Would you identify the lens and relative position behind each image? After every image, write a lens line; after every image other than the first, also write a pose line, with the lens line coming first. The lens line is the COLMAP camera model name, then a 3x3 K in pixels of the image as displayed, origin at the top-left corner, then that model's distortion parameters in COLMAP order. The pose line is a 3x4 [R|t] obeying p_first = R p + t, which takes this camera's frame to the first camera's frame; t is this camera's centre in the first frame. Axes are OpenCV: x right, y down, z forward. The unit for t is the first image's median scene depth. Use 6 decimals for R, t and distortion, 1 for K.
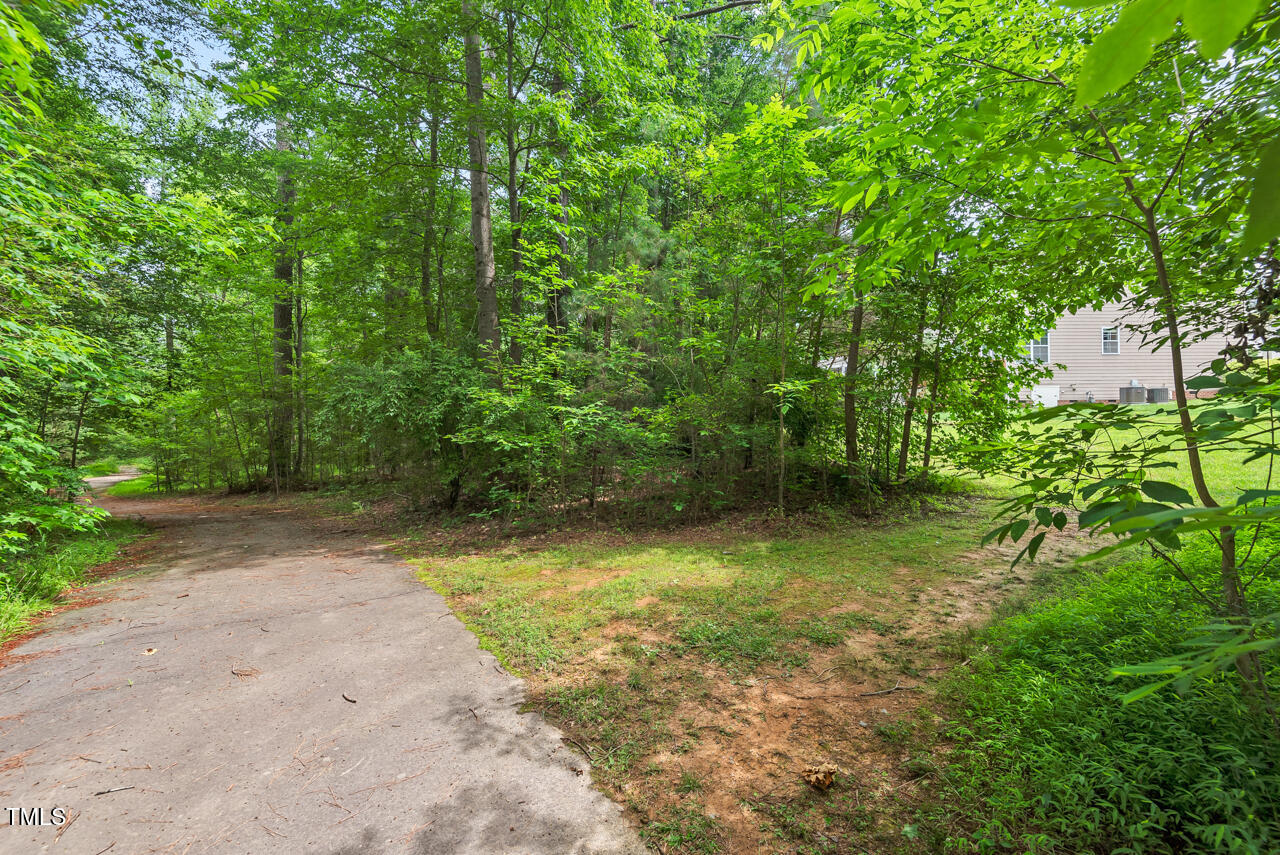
lens RADIAL K [[598.8, 0, 652.7], [0, 598.8, 431.4], [0, 0, 1]] dist [0.013277, -0.001642]
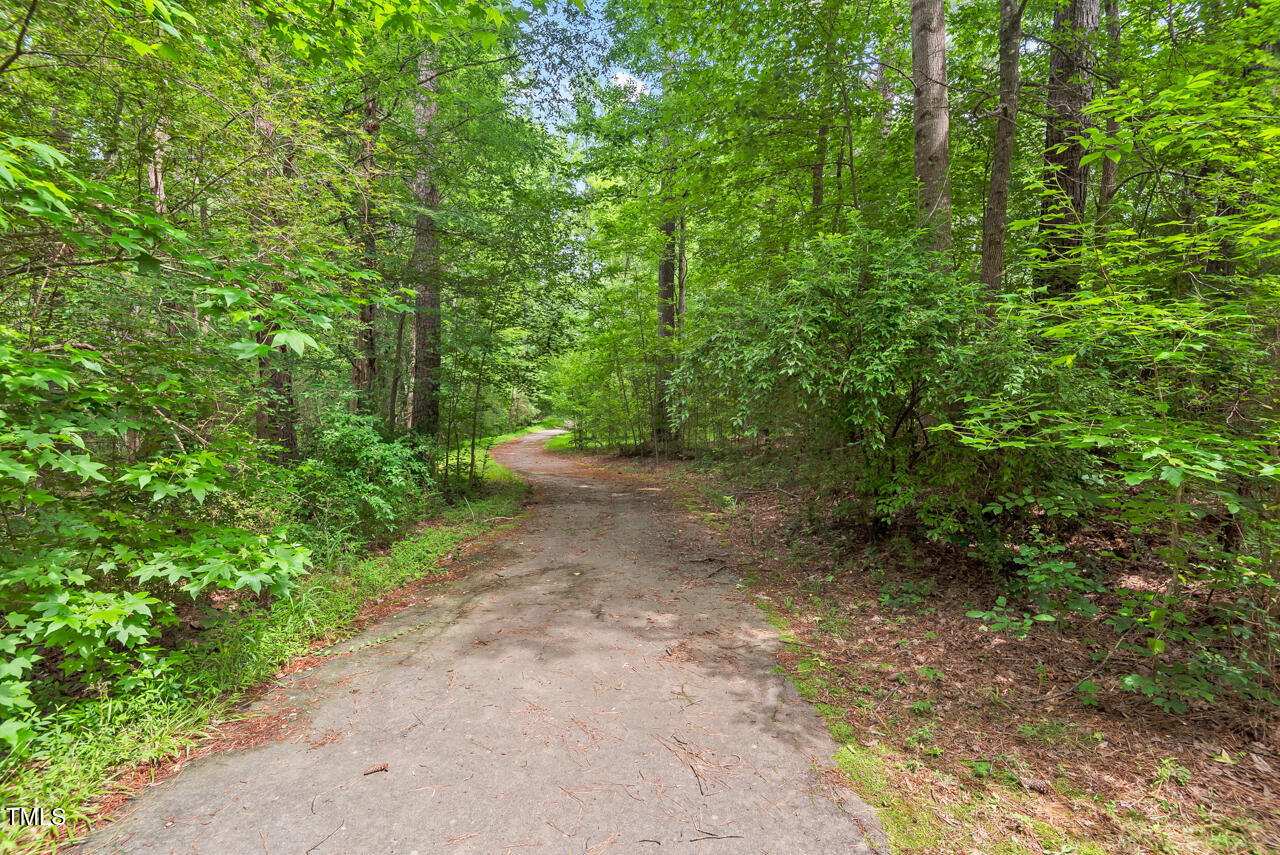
lens RADIAL K [[598.8, 0, 643.6], [0, 598.8, 431.9], [0, 0, 1]] dist [0.013277, -0.001642]
pose [[0.821641, 0.041220, -0.568513, -0.234676], [-0.006373, 0.997984, 0.063147, -0.009276], [0.569969, -0.048261, 0.820247, 0.488987]]
